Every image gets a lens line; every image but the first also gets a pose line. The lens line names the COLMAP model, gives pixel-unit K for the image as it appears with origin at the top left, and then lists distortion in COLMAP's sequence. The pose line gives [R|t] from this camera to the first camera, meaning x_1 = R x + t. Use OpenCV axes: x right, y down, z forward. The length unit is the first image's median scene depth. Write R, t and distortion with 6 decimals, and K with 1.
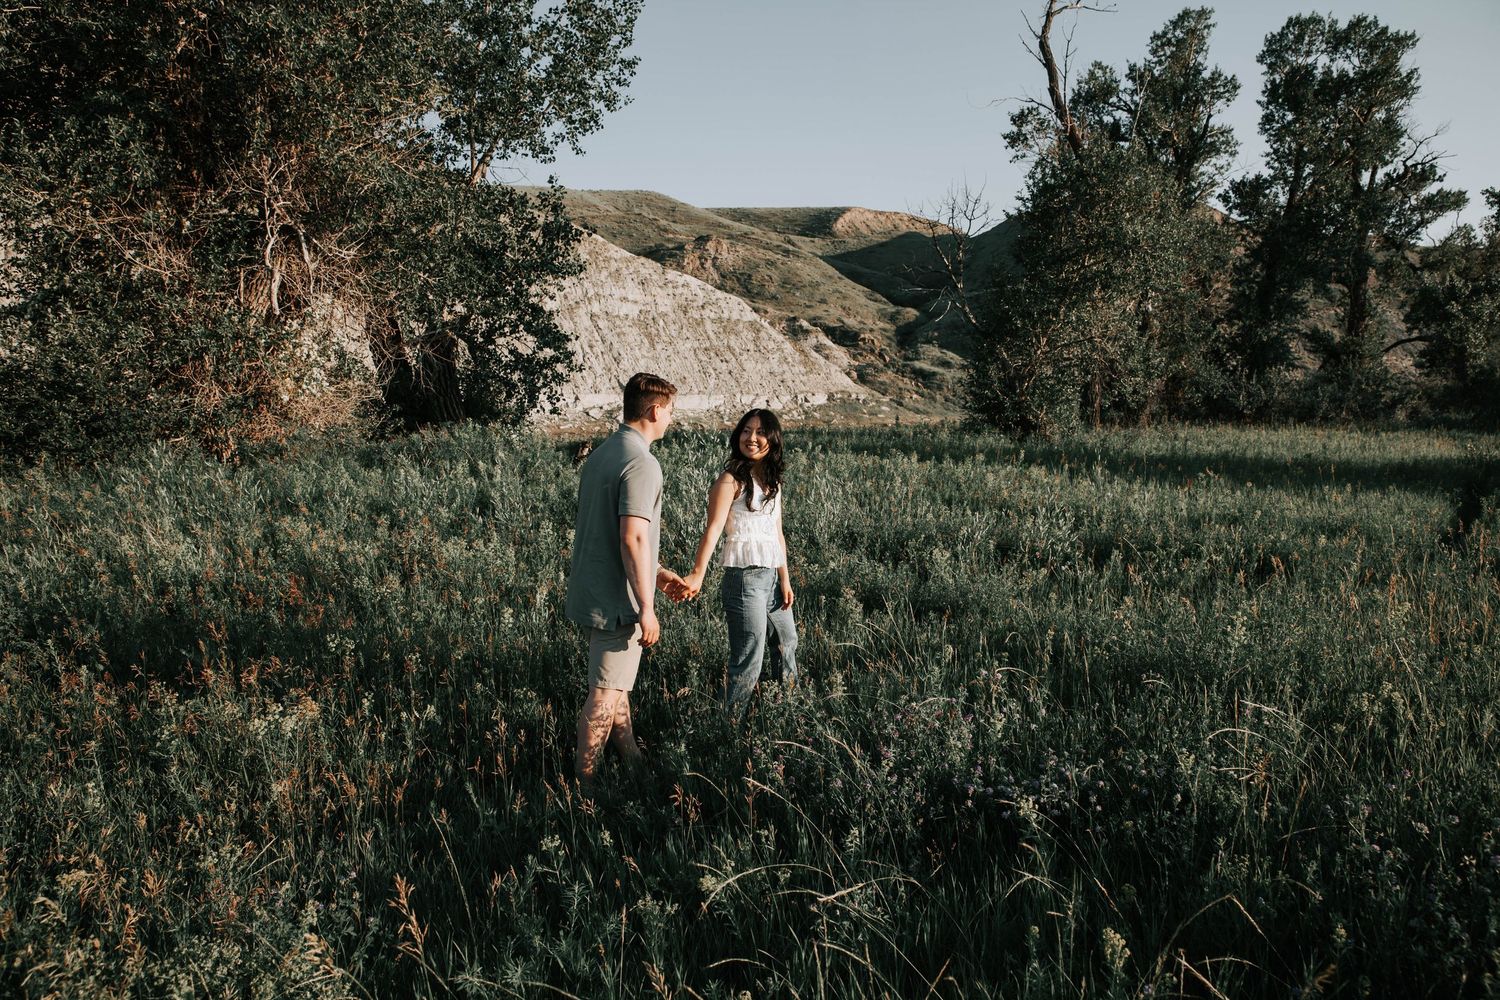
lens RADIAL K [[1027.0, 0, 753.0], [0, 1027.0, 506.5], [0, 0, 1]] dist [-0.110267, 0.092880]
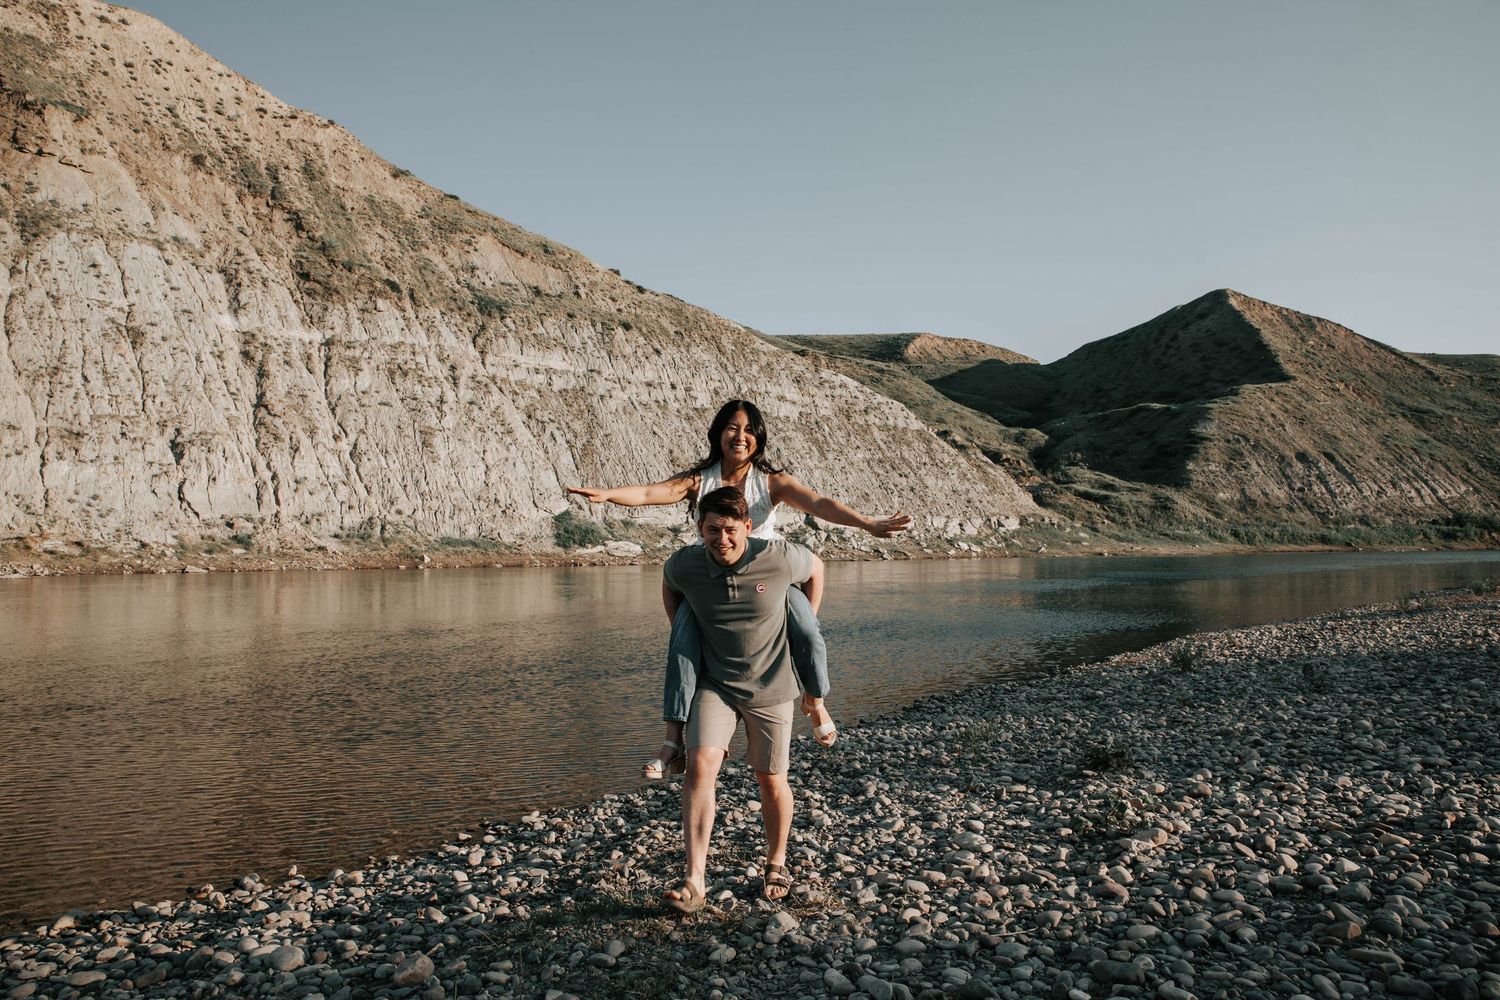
lens RADIAL K [[1027.0, 0, 753.0], [0, 1027.0, 506.5], [0, 0, 1]] dist [-0.110267, 0.092880]
pose [[0.999997, -0.001714, -0.001457, -0.137471], [0.001493, 0.990147, -0.140026, -0.005325], [0.001682, 0.140023, 0.990147, 0.197740]]
